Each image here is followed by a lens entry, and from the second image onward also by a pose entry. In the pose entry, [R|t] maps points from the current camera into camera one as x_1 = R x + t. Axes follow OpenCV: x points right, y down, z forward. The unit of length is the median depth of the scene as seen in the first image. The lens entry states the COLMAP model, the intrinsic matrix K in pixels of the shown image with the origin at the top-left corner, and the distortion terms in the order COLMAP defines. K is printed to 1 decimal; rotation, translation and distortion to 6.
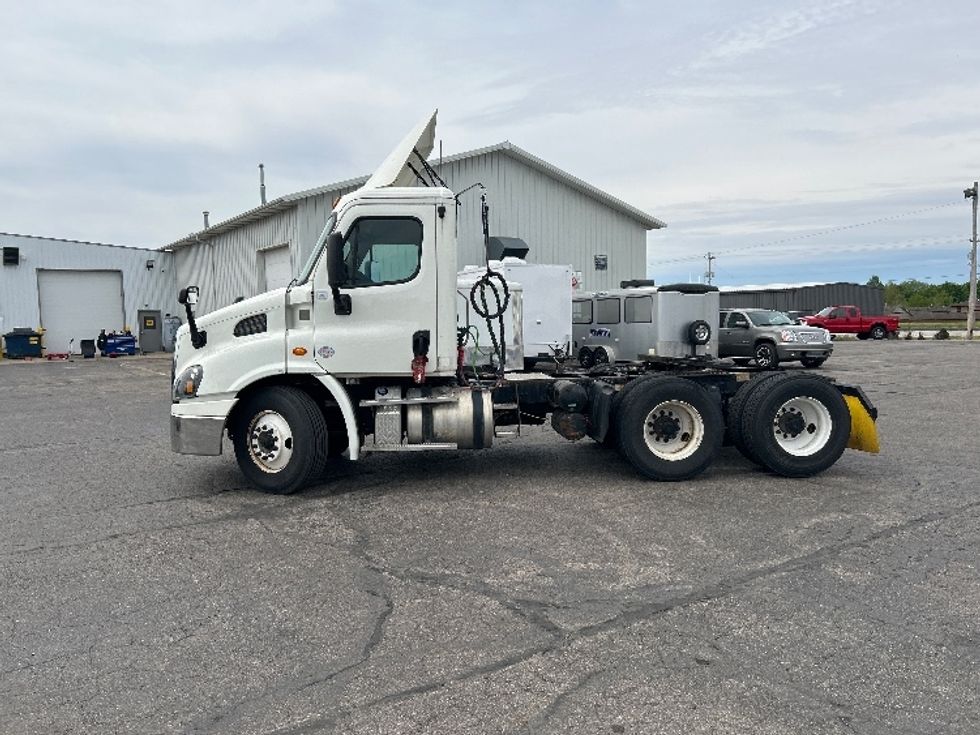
lens RADIAL K [[780.8, 0, 499.5], [0, 780.8, 374.7], [0, 0, 1]] dist [0.062539, -0.026639]
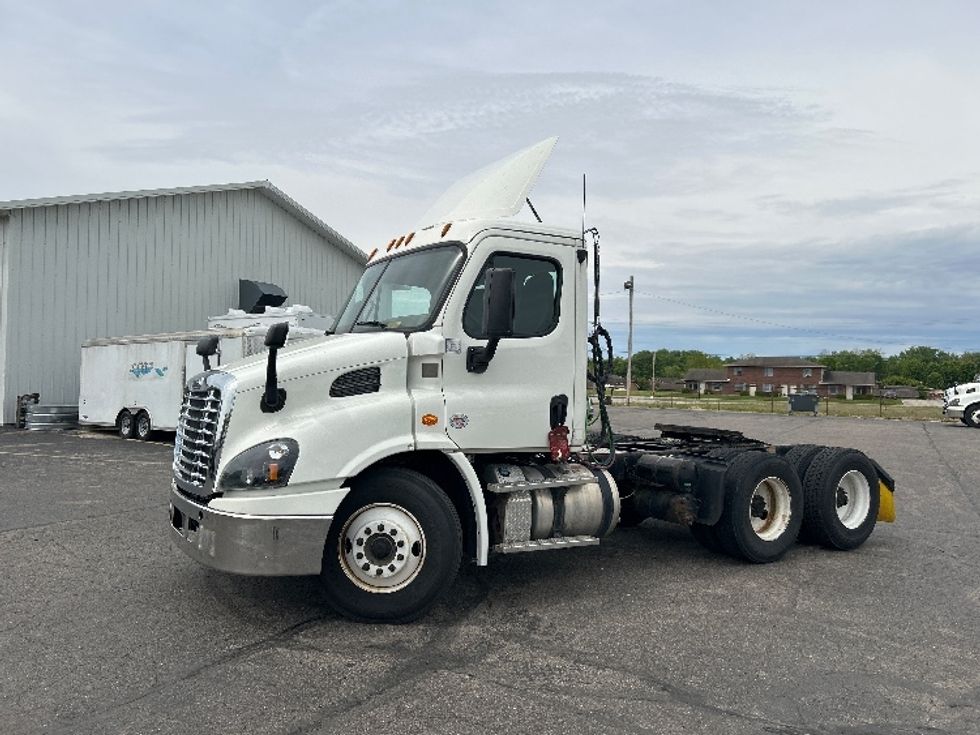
lens RADIAL K [[754.5, 0, 479.8], [0, 754.5, 363.2], [0, 0, 1]] dist [0.036039, -0.029149]
pose [[0.886186, 0.048730, 0.460761, -0.531732], [-0.009057, 0.996086, -0.087927, -0.020713], [-0.463242, 0.073747, 0.883158, 0.344654]]
